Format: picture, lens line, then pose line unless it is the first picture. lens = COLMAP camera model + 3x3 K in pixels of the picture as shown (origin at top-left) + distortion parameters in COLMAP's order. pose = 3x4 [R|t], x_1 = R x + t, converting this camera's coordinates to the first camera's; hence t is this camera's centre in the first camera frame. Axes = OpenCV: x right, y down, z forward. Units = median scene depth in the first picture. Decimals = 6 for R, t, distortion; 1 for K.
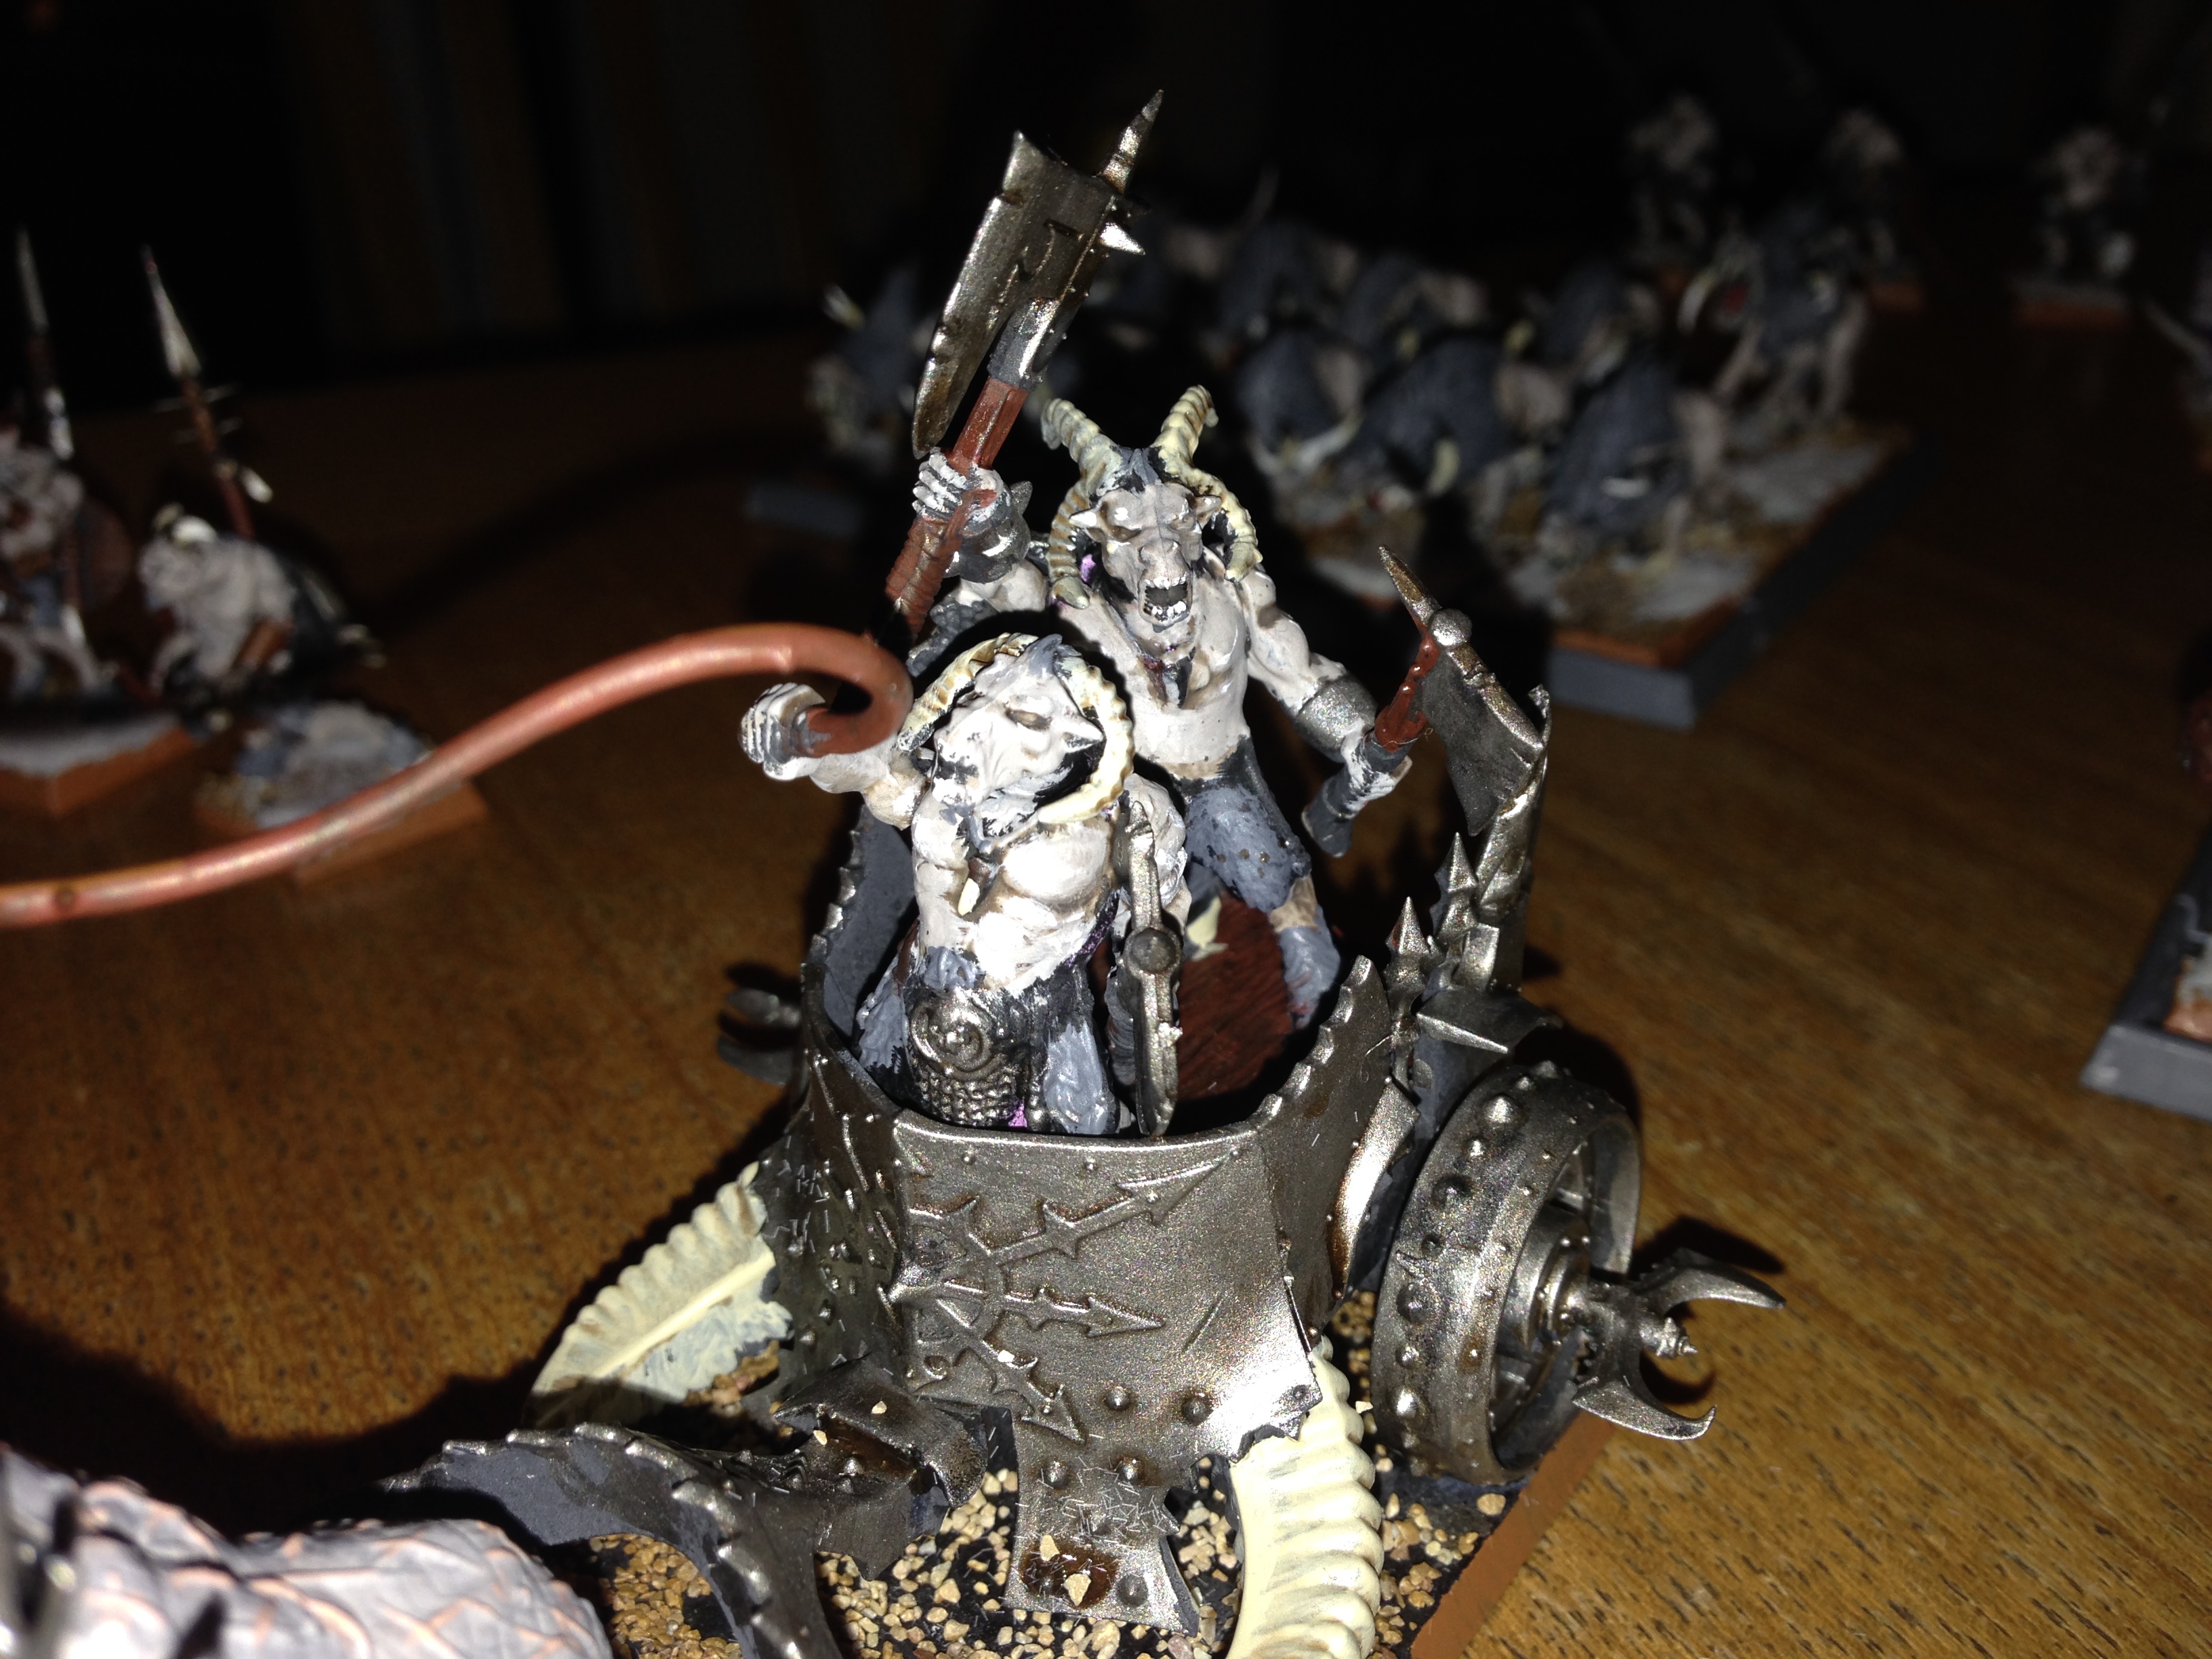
lens RADIAL K [[2175.5, 0, 1078.8], [0, 2175.5, 831.7], [0, 0, 1]] dist [-0.012867, -0.025246]
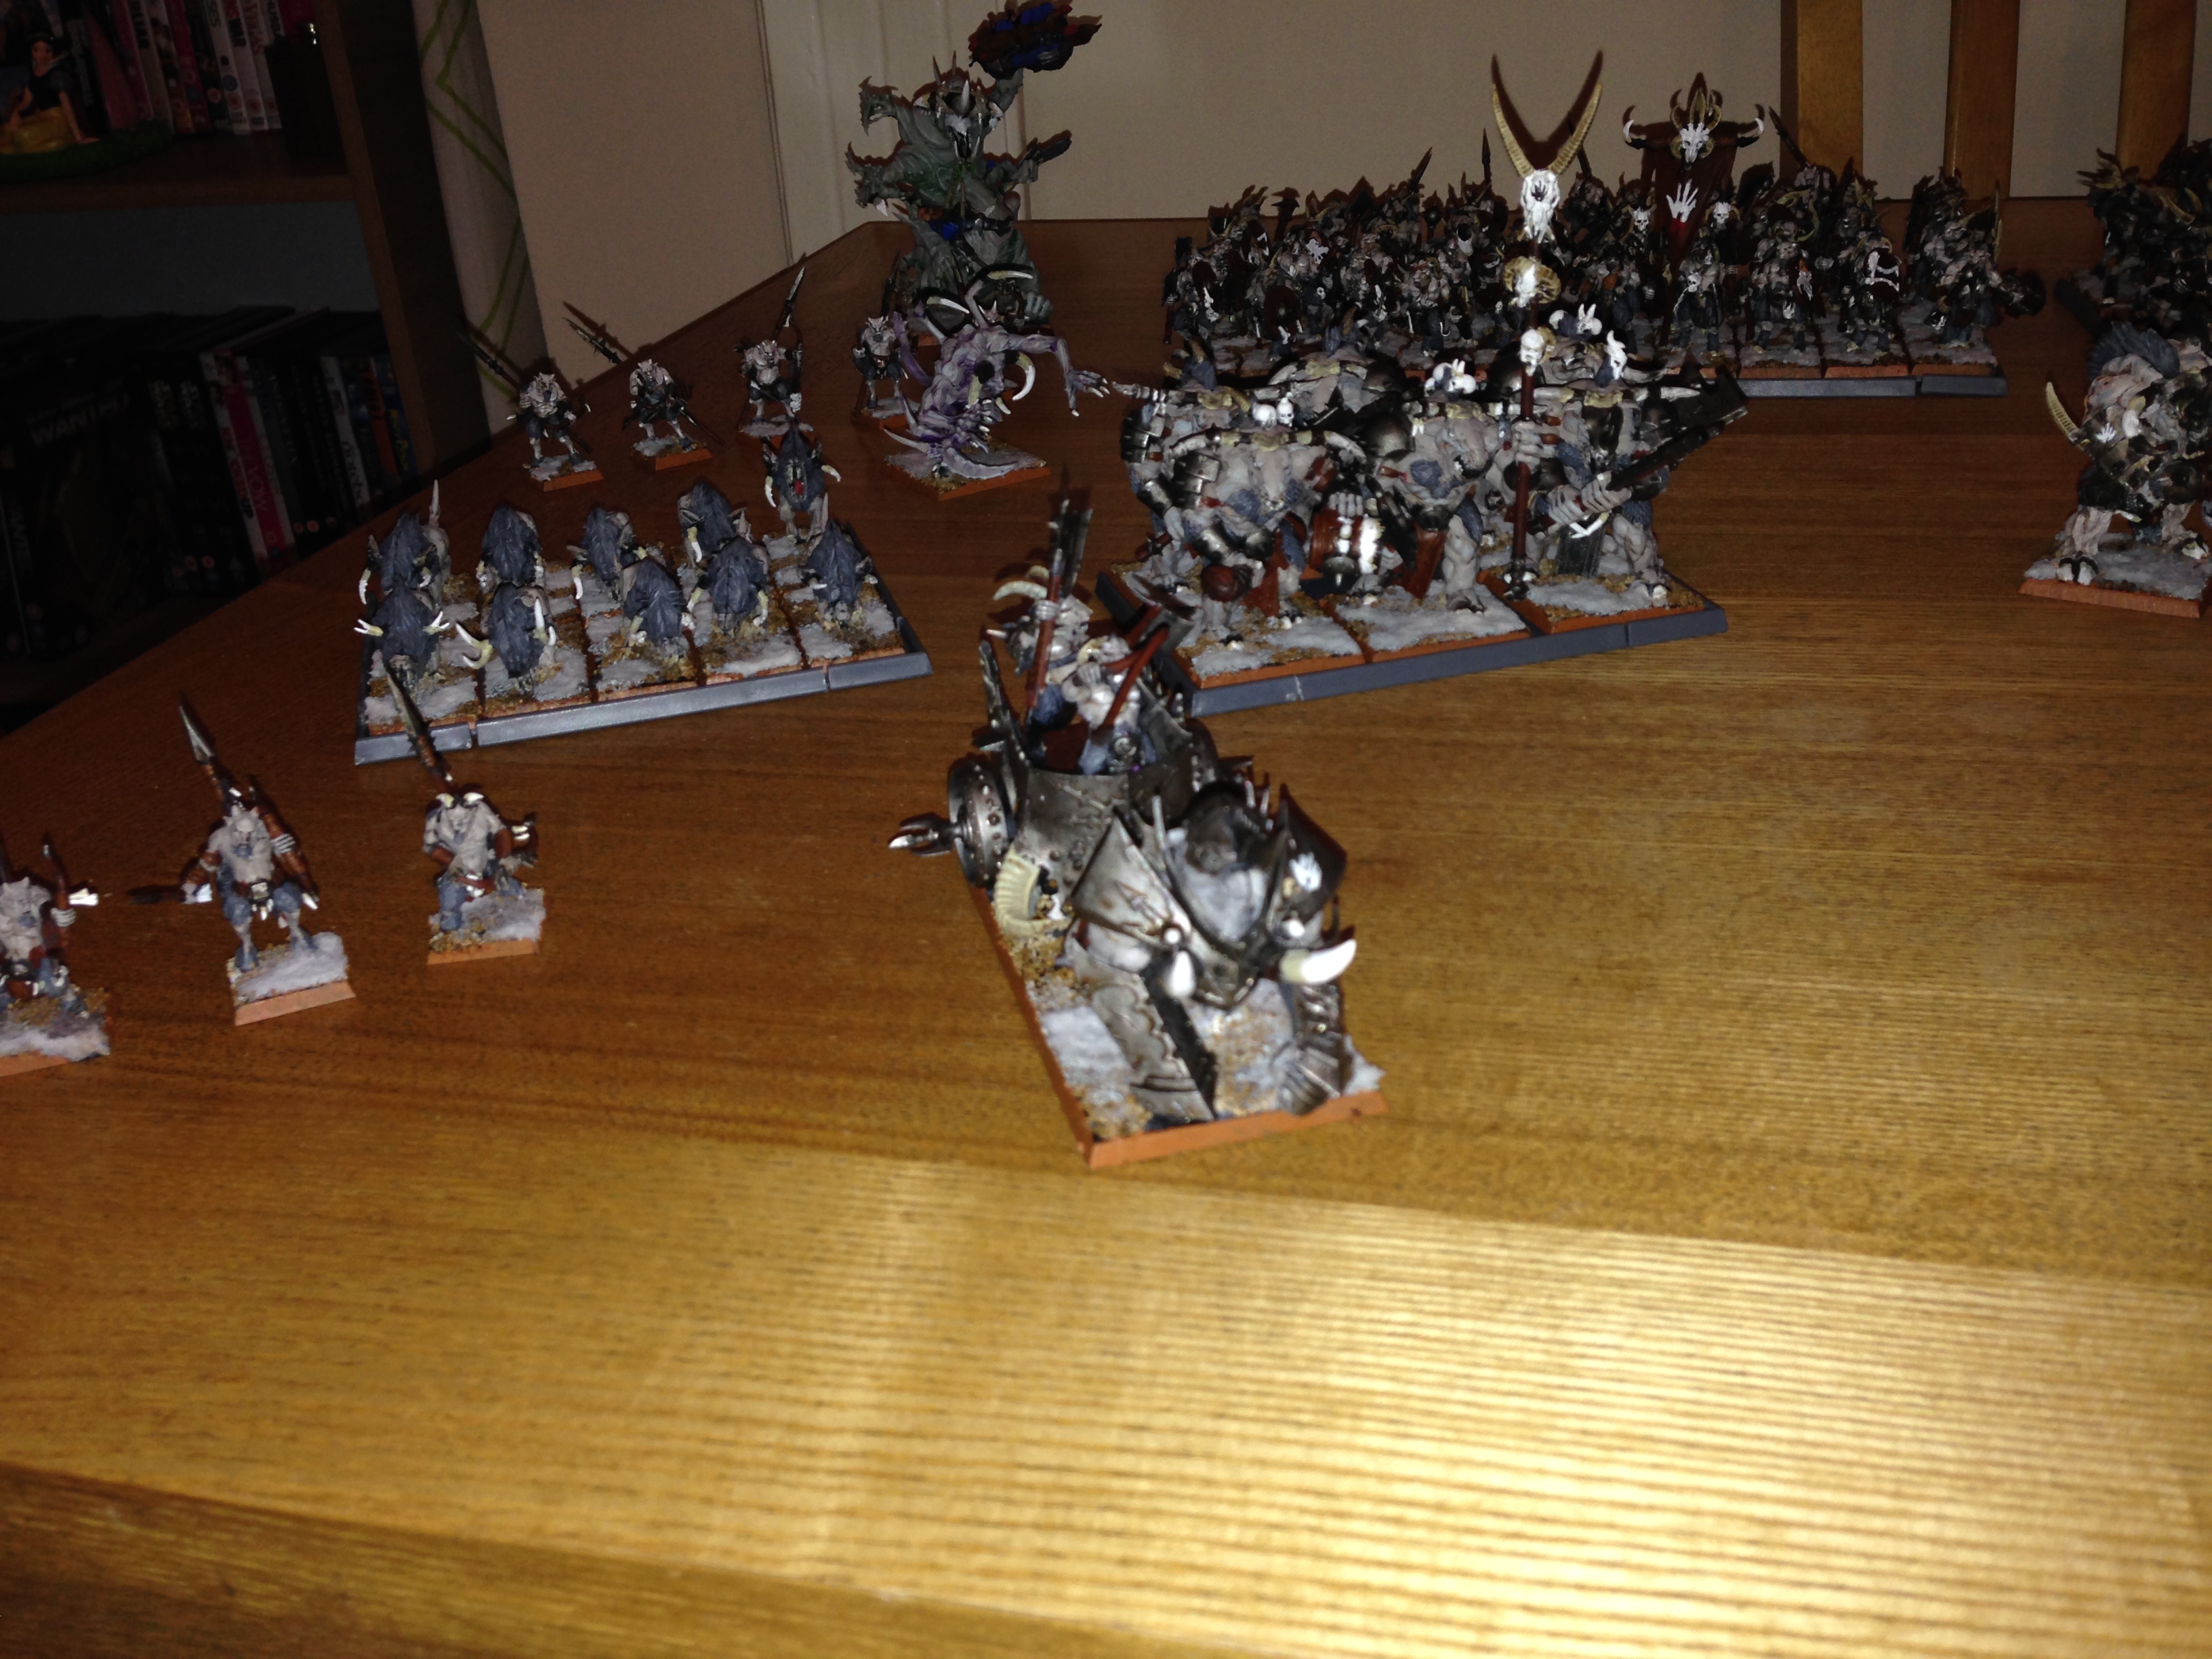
lens RADIAL K [[2041.6, 0, 1120.7], [0, 2041.6, 821.8], [0, 0, 1]] dist [0.112575, -0.186640]
pose [[0.645540, -0.367024, 0.669754, -1.467269], [0.385549, 0.913618, 0.129051, -0.143318], [-0.659264, 0.174916, 0.731283, -0.899127]]
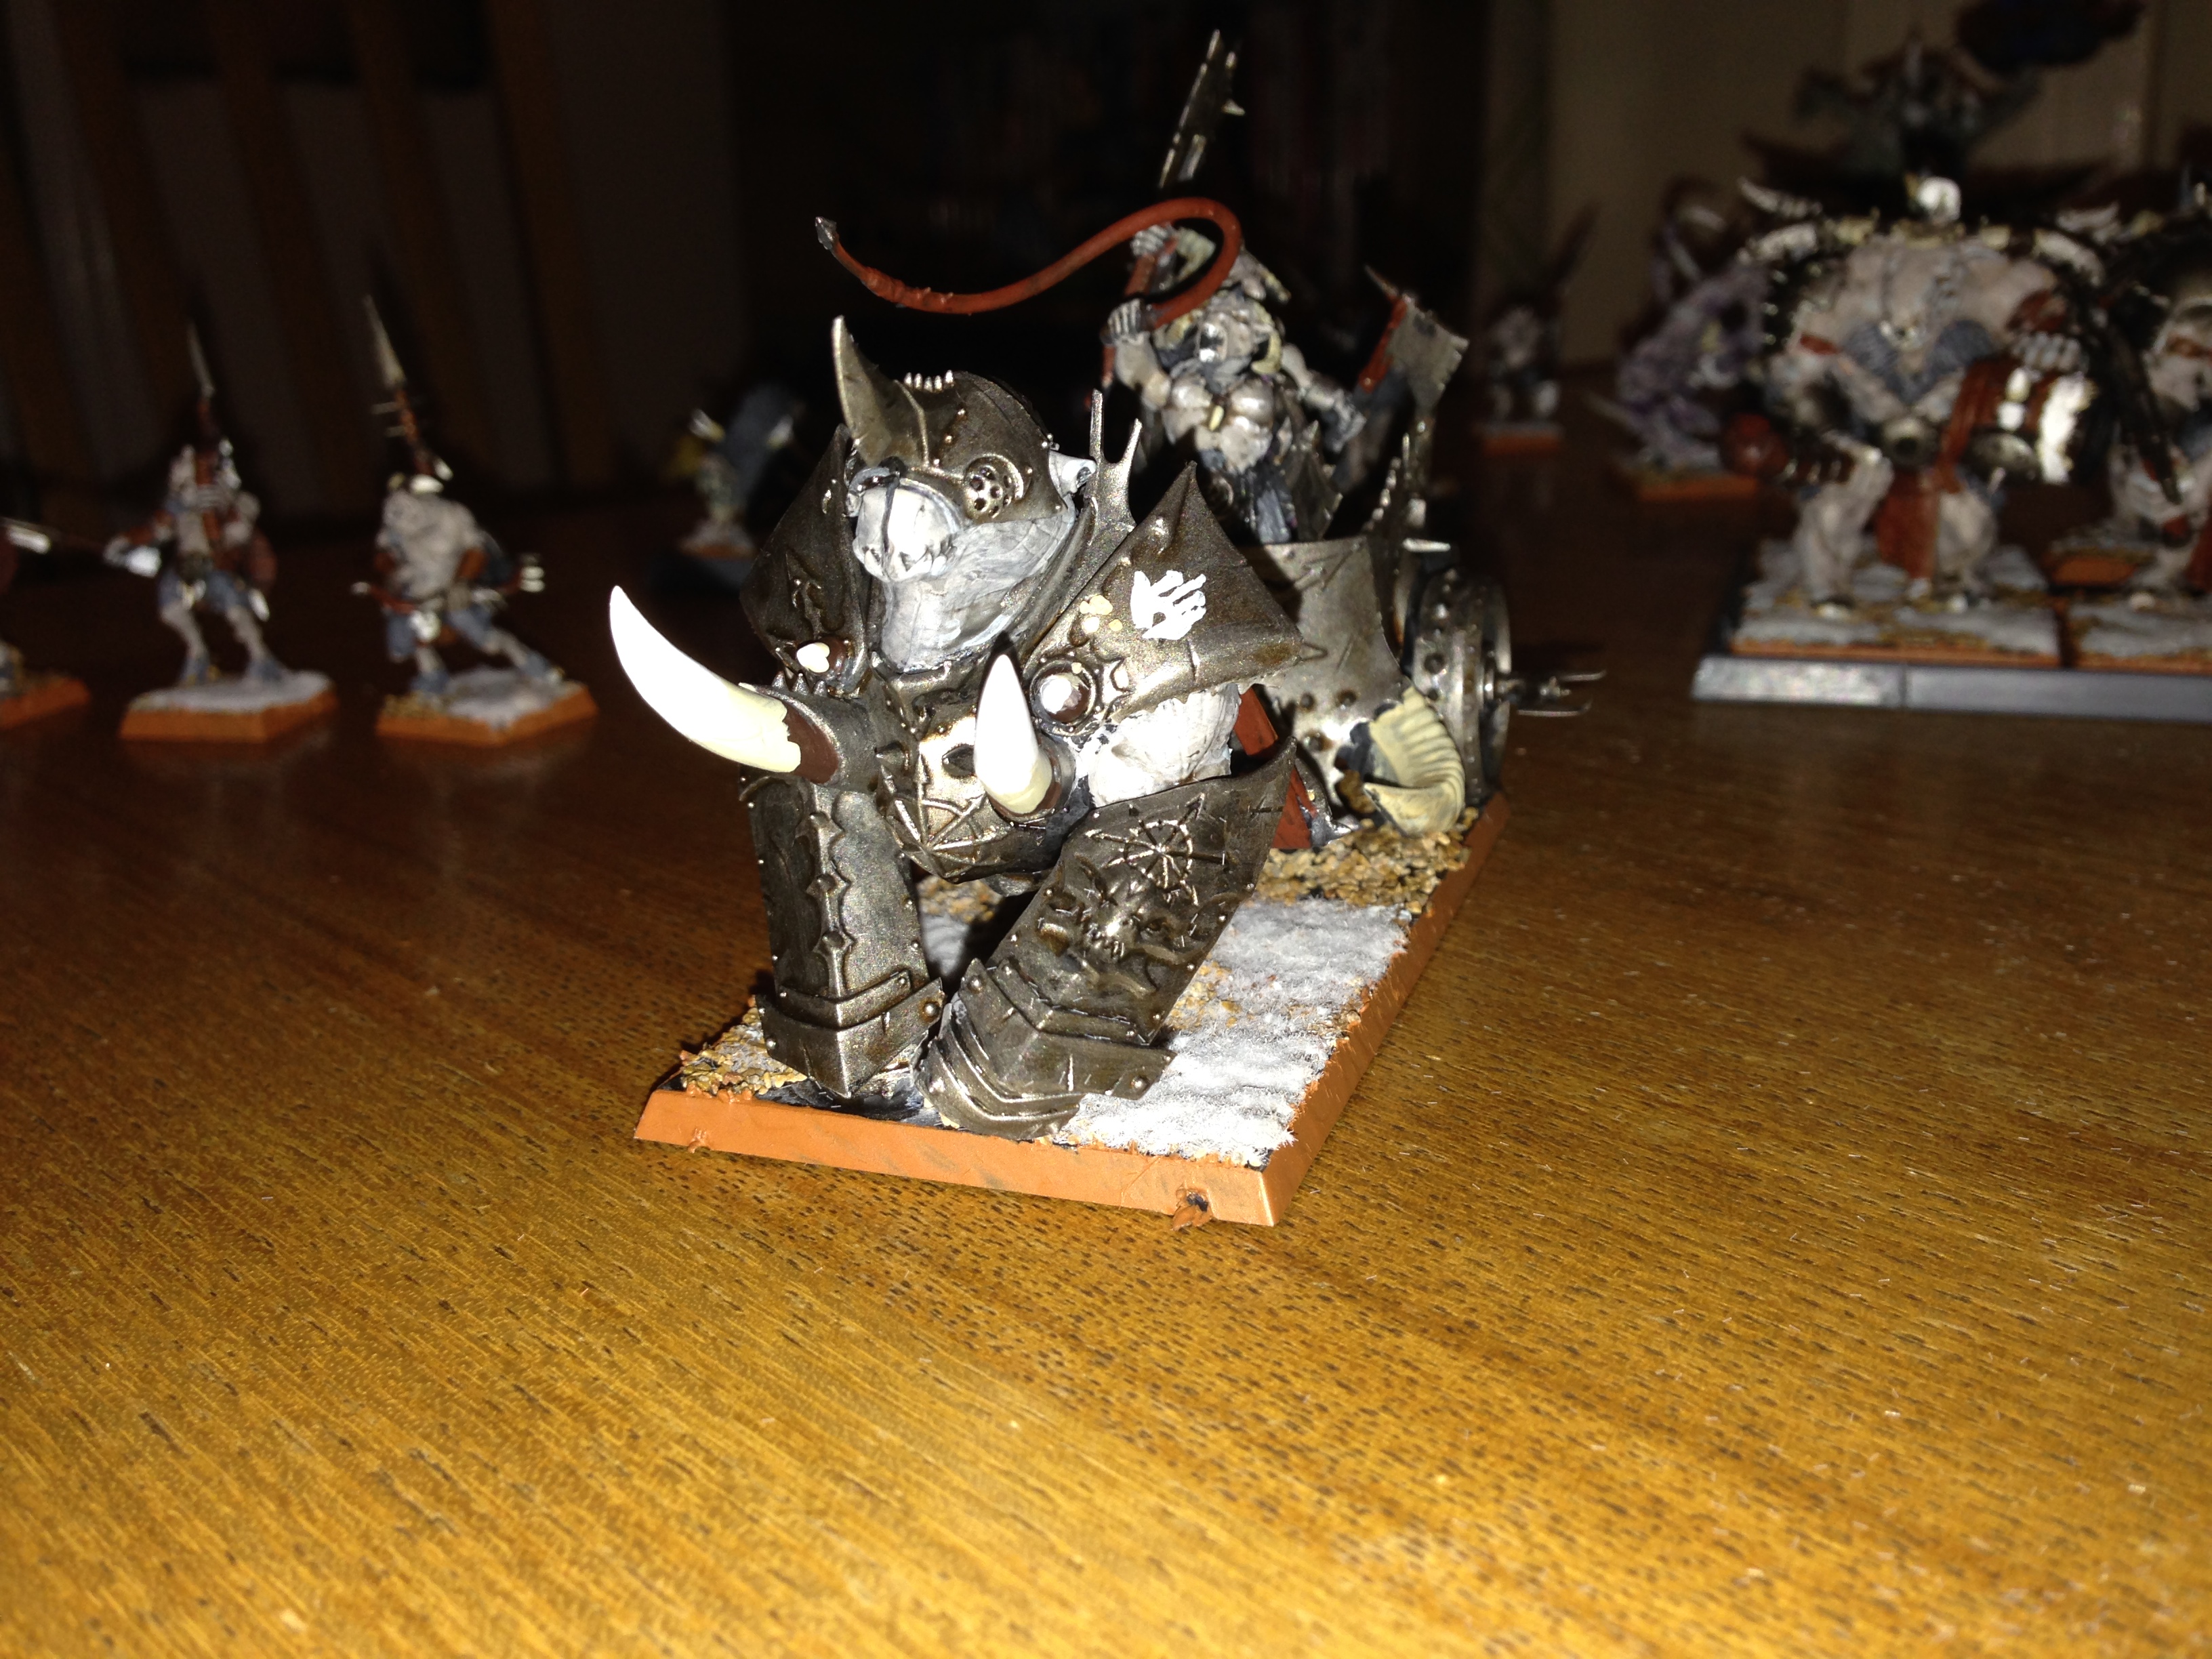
lens RADIAL K [[2118.8, 0, 1069.1], [0, 2118.8, 831.4], [0, 0, 1]] dist [0.071932, -0.229795]
pose [[0.964721, -0.098925, 0.243981, -0.406447], [0.139450, 0.978049, -0.154835, 0.400356], [-0.223308, 0.183396, 0.957340, -0.433288]]
